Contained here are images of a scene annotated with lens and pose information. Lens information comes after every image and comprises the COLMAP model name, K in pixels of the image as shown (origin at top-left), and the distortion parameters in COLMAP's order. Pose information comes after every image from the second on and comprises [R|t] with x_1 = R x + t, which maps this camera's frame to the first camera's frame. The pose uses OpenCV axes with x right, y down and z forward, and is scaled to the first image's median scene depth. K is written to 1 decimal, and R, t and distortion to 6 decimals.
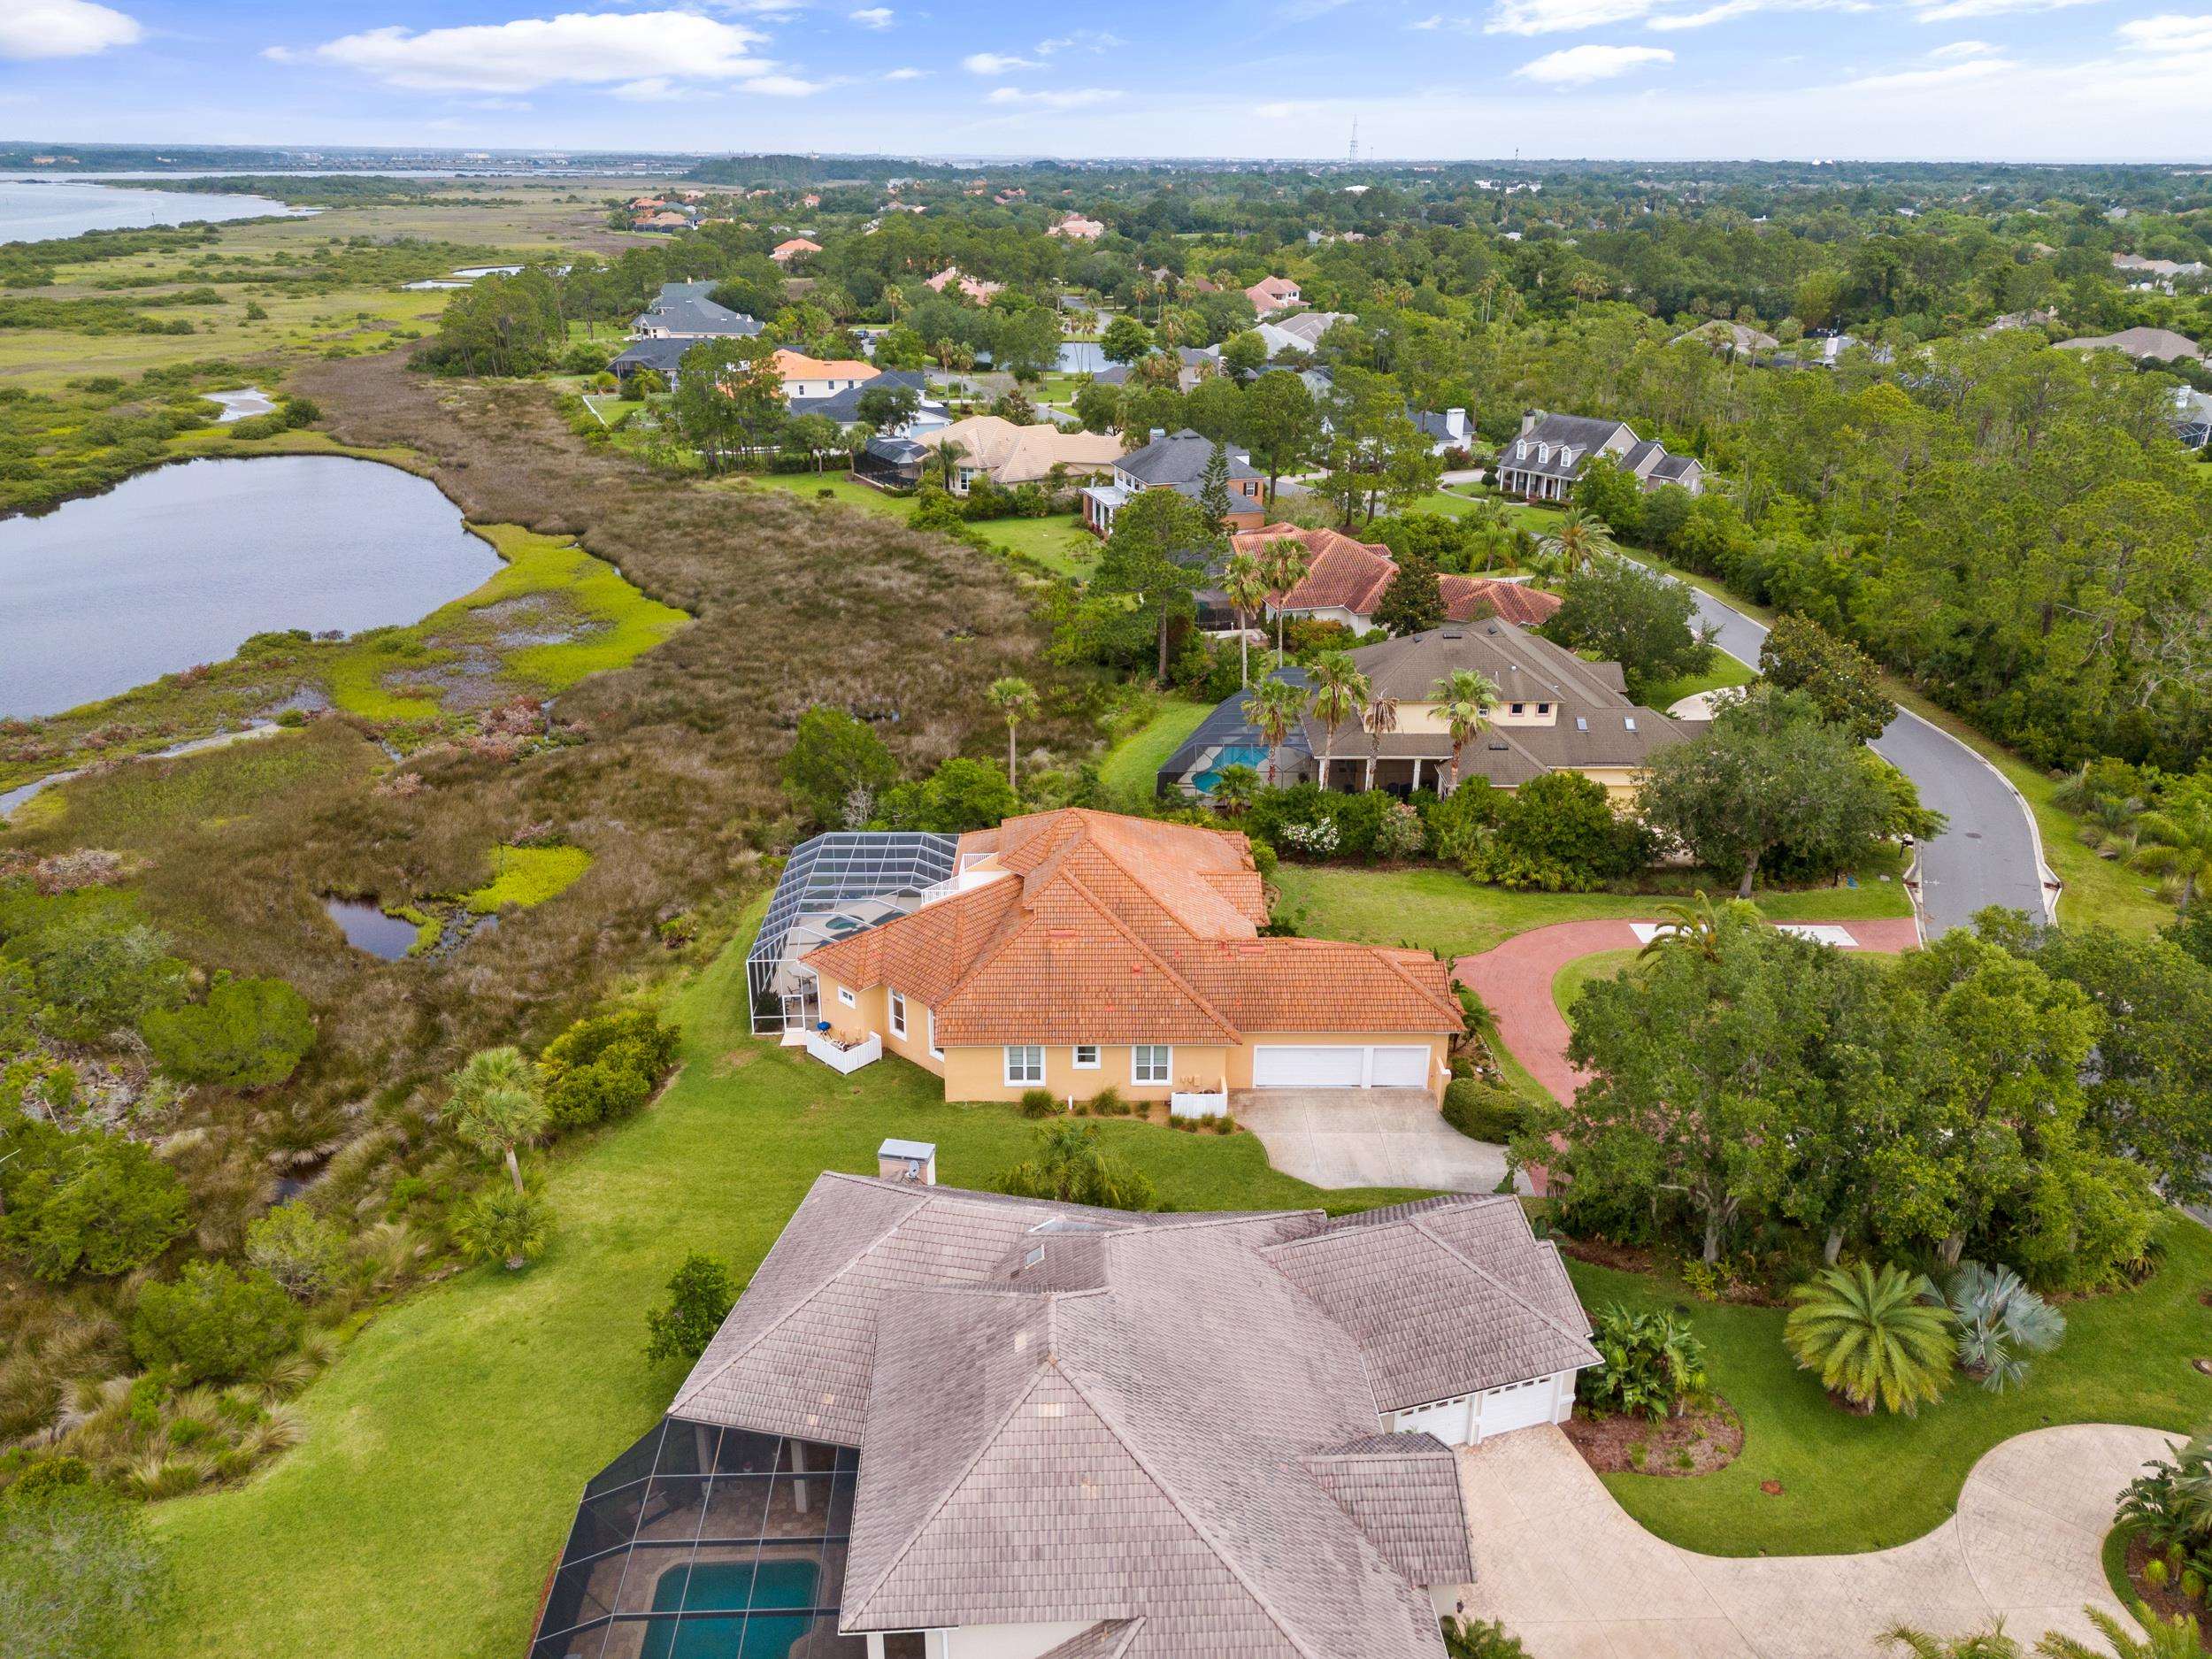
lens RADIAL K [[1672.8, 0, 1106.0], [0, 1672.8, 829.5], [0, 0, 1]] dist [0.084463, -0.092162]
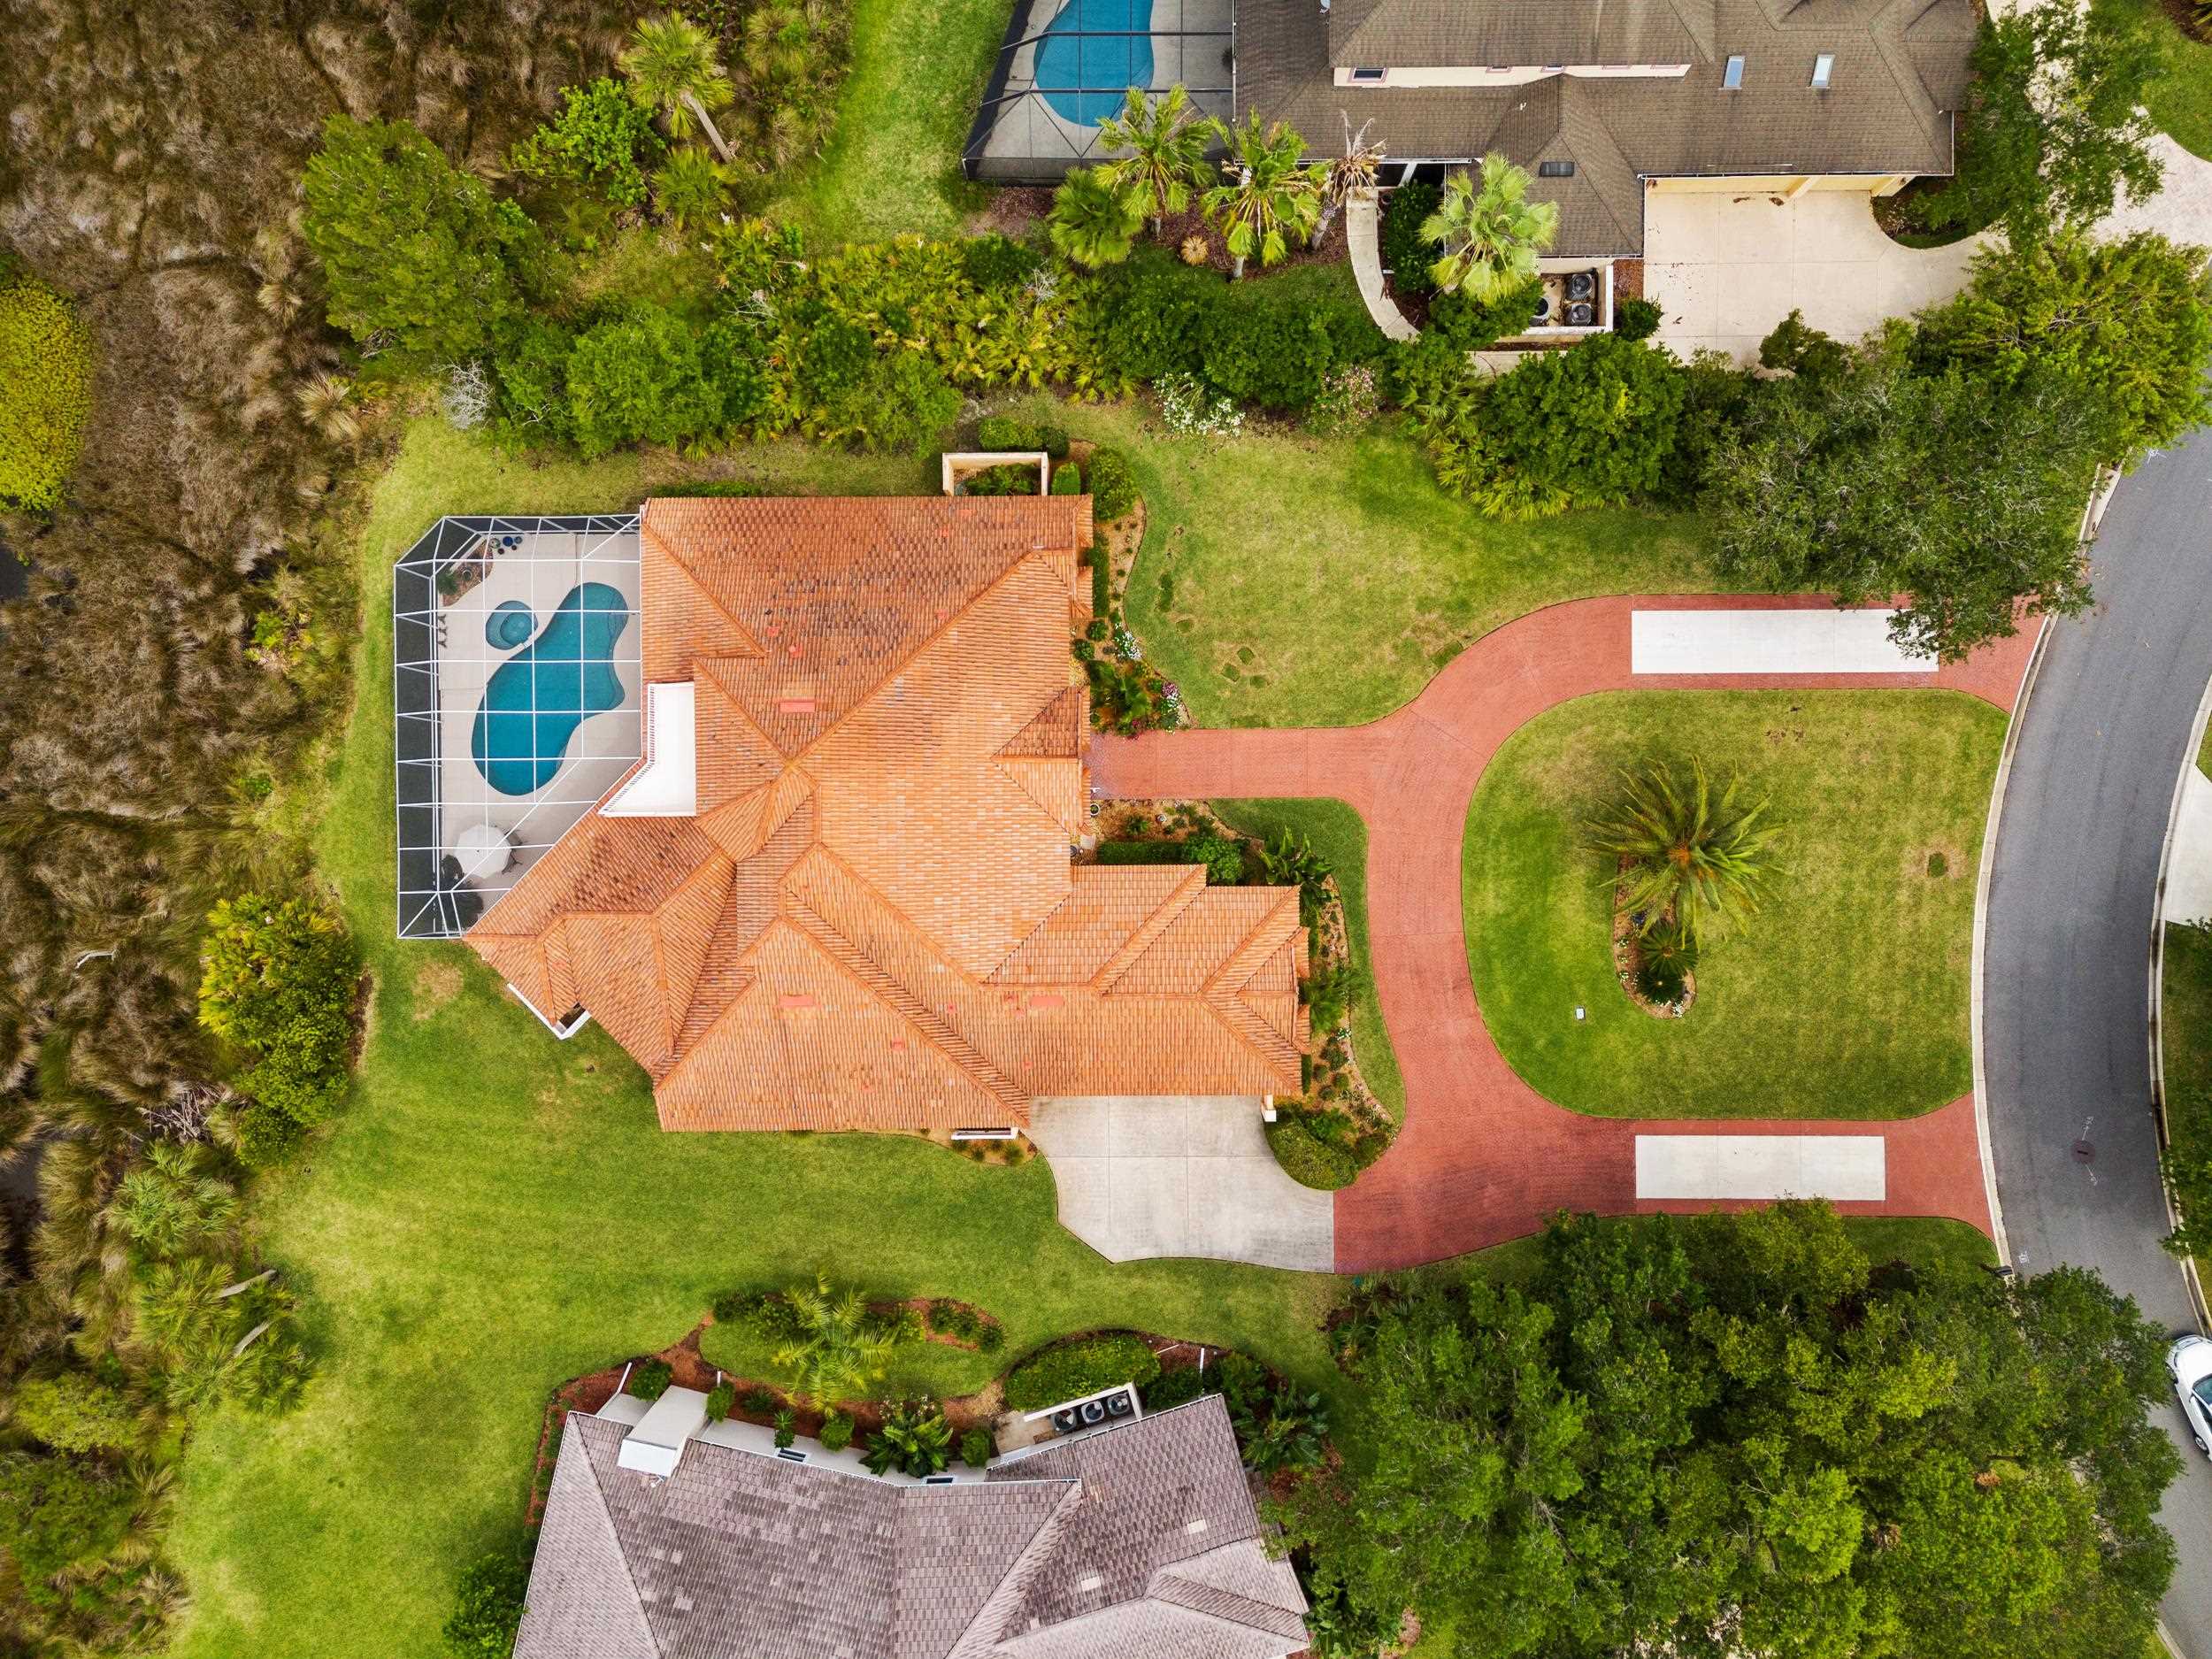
lens RADIAL K [[1672.8, 0, 1106.0], [0, 1672.8, 829.5], [0, 0, 1]] dist [0.084463, -0.092162]
pose [[0.999858, 0.003889, -0.016406, 0.133062], [0.013909, 0.359734, 0.932951, -0.715008], [0.009530, -0.933047, 0.359629, 0.840369]]
